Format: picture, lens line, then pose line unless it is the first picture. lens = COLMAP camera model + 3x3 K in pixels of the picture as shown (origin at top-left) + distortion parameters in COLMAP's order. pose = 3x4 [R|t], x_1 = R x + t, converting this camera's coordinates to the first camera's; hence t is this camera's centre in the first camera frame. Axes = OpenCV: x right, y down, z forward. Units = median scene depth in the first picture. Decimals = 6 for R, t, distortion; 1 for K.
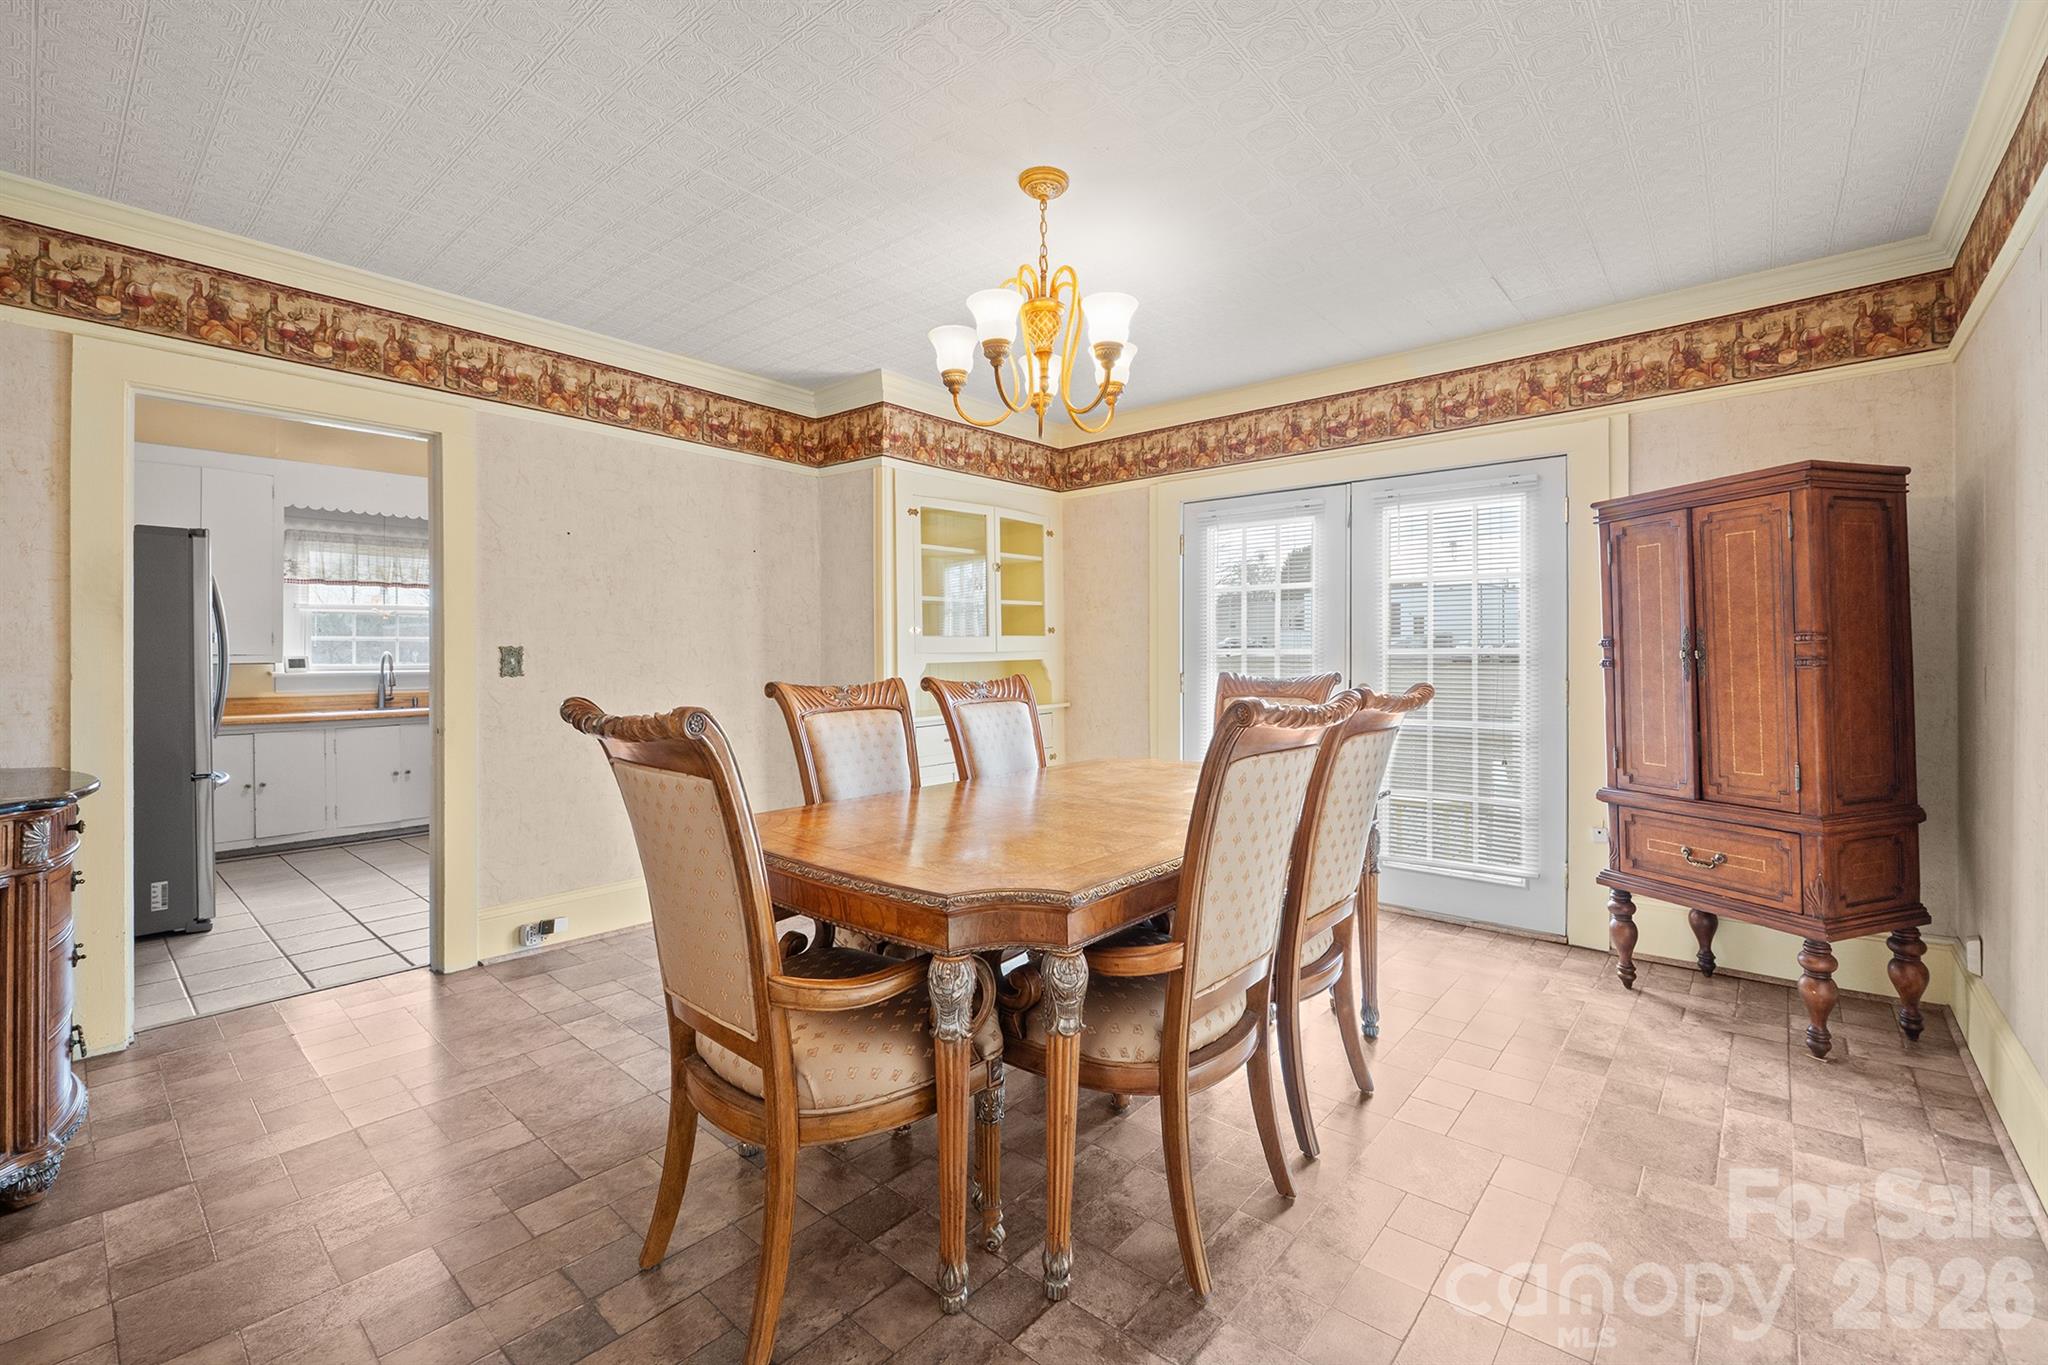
lens RADIAL K [[881.0, 0, 1036.6], [0, 881.0, 662.6], [0, 0, 1]] dist [-0.011944, 0.002765]
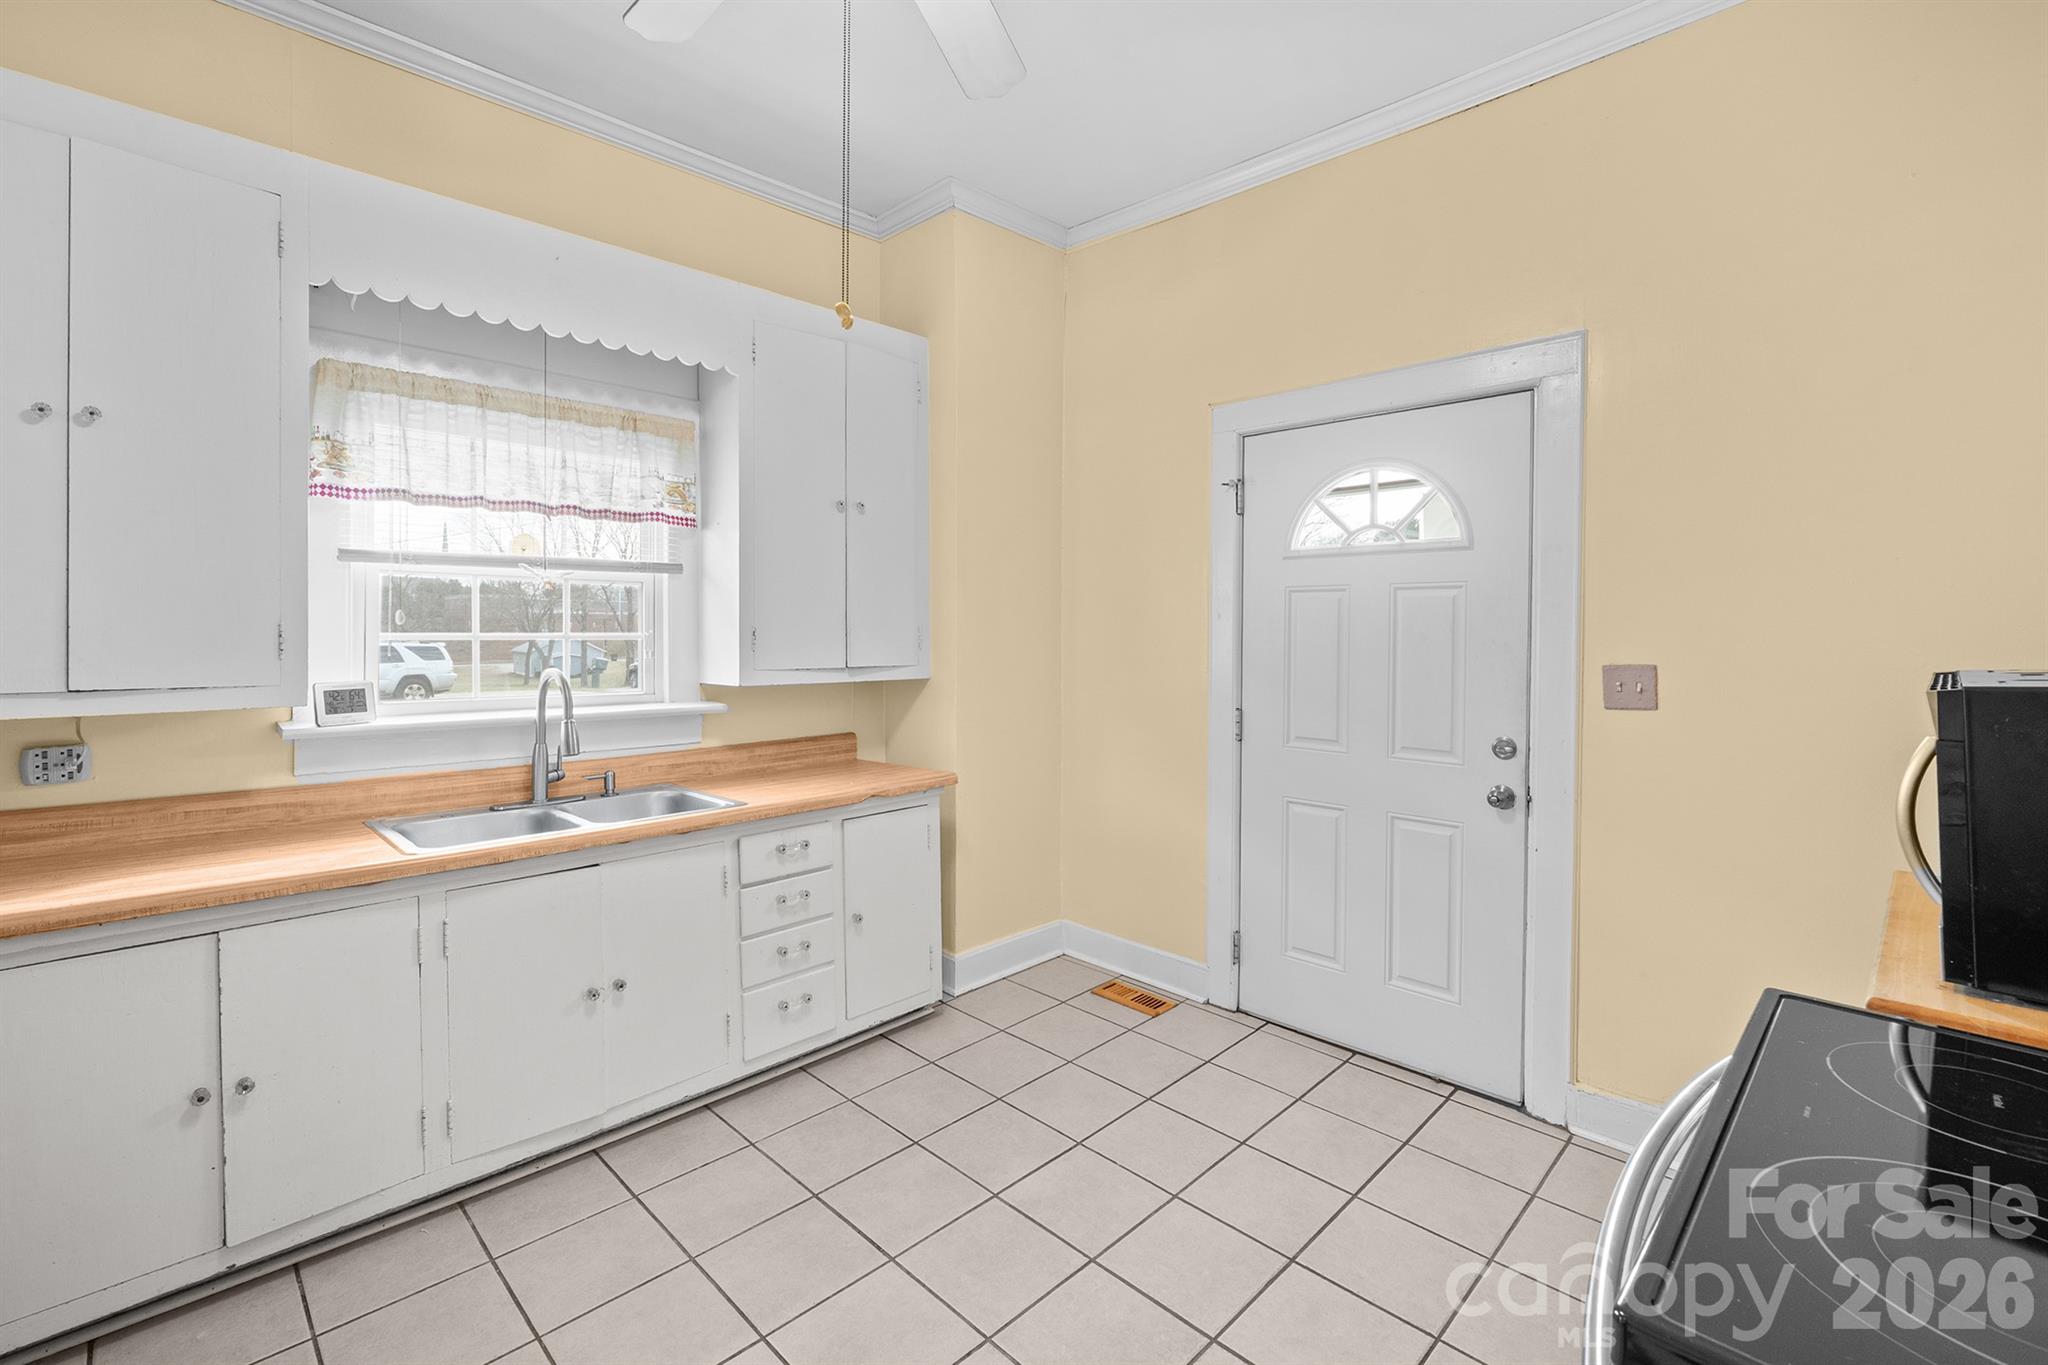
lens RADIAL K [[881.0, 0, 1025.5], [0, 881.0, 653.3], [0, 0, 1]] dist [-0.011944, 0.002765]
pose [[0.998506, 0.014329, -0.052731, -0.511442], [-0.013098, 0.999635, 0.023615, -0.033709], [0.053050, -0.022889, 0.998330, 0.613875]]
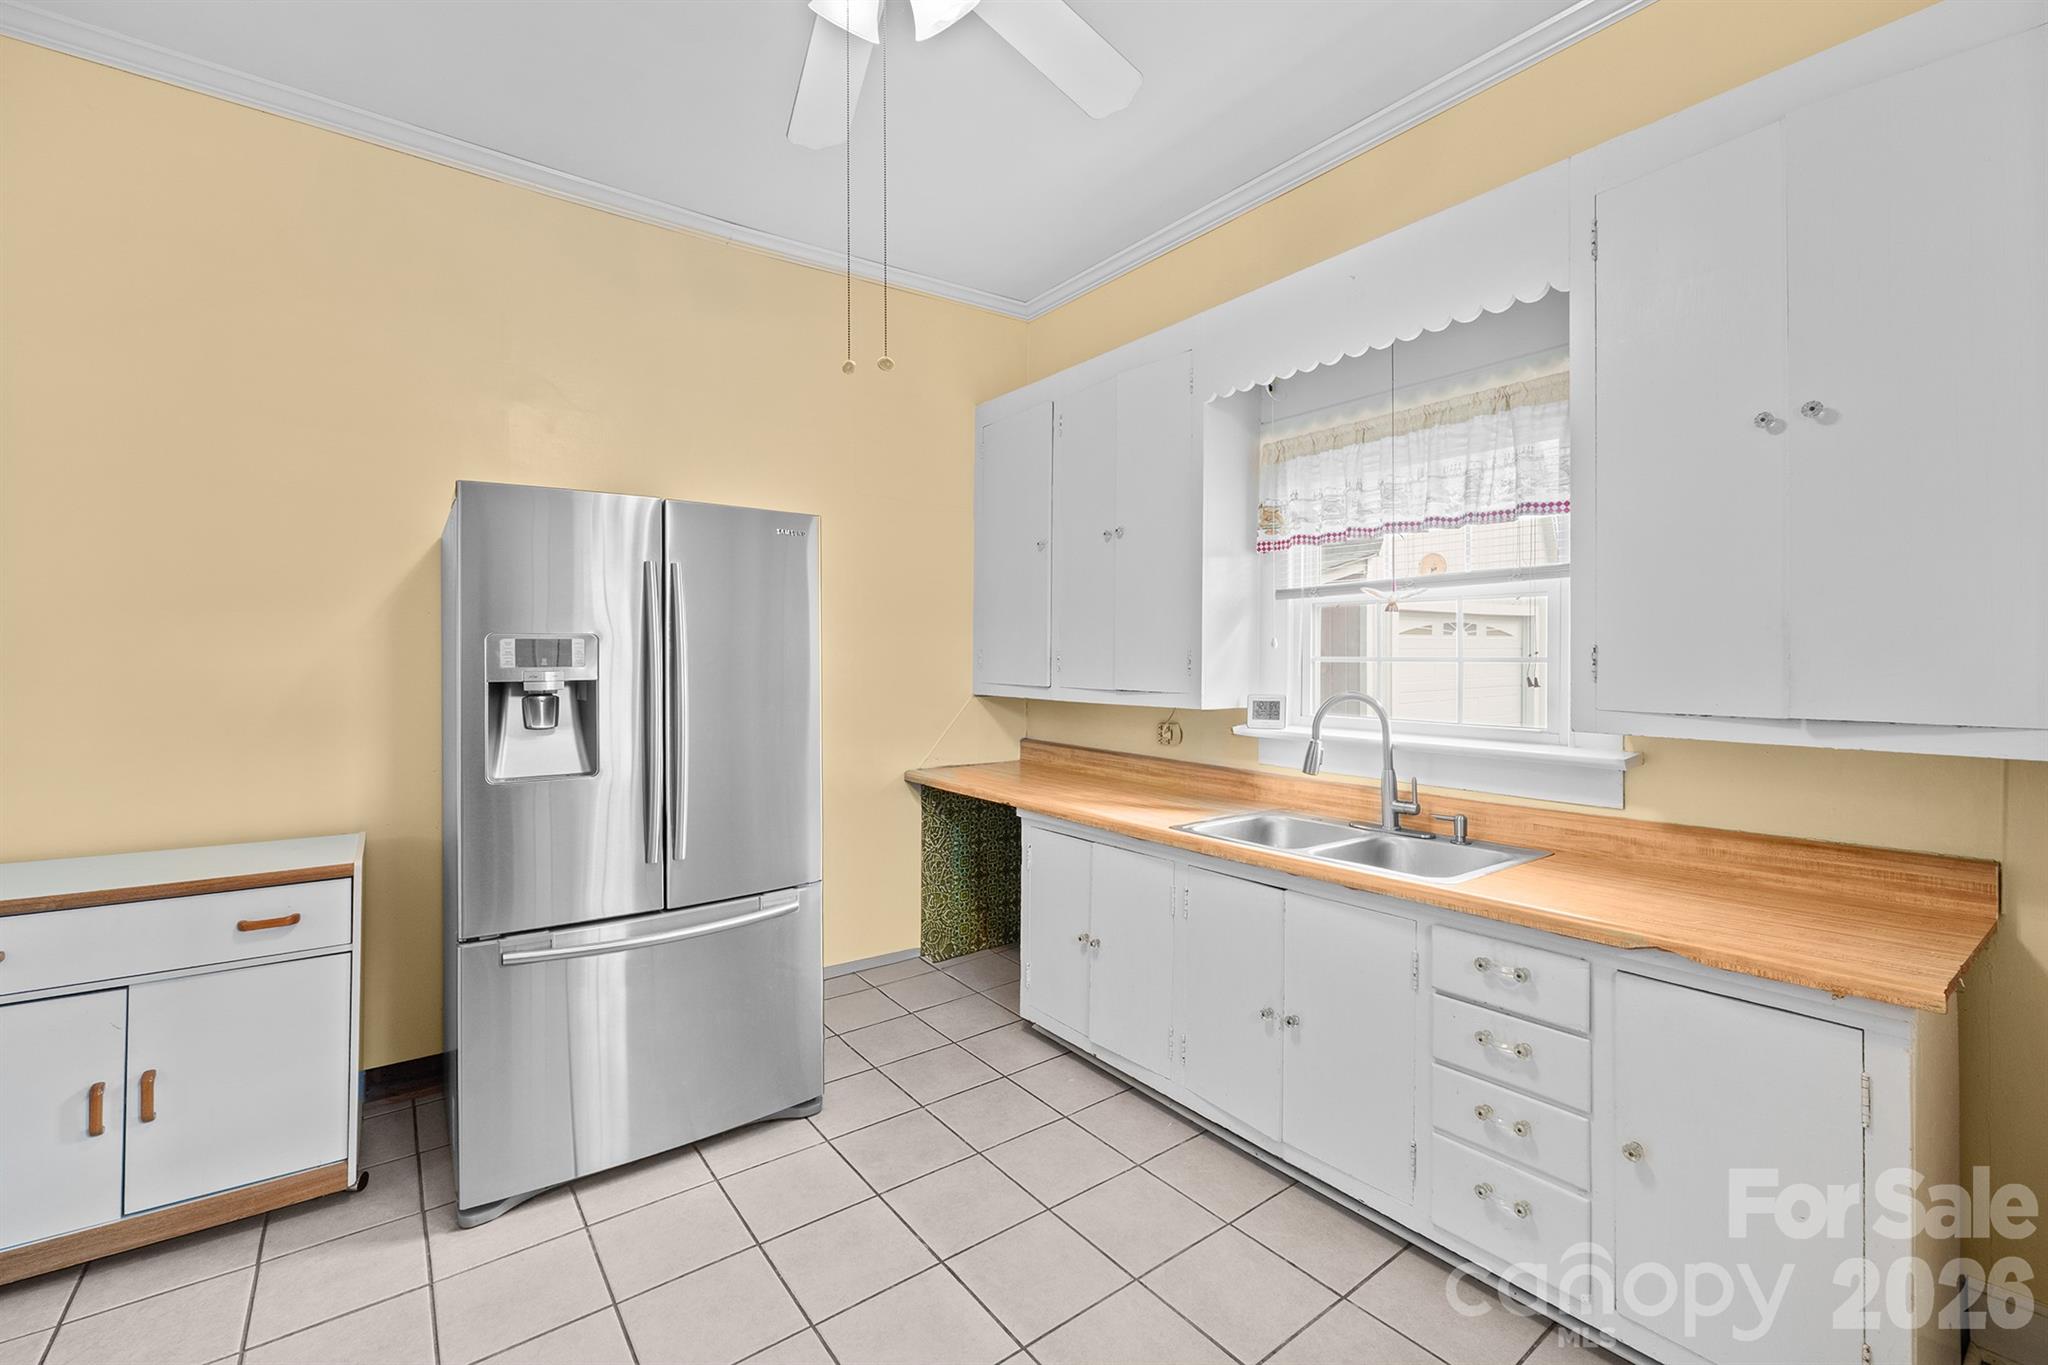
lens RADIAL K [[881.0, 0, 1029.8], [0, 881.0, 648.5], [0, 0, 1]] dist [-0.011944, 0.002765]
pose [[-0.202986, 0.003855, -0.979174, -0.320395], [0.005177, 0.999983, 0.002864, -0.036084], [0.979168, -0.004487, -0.203003, 0.954365]]
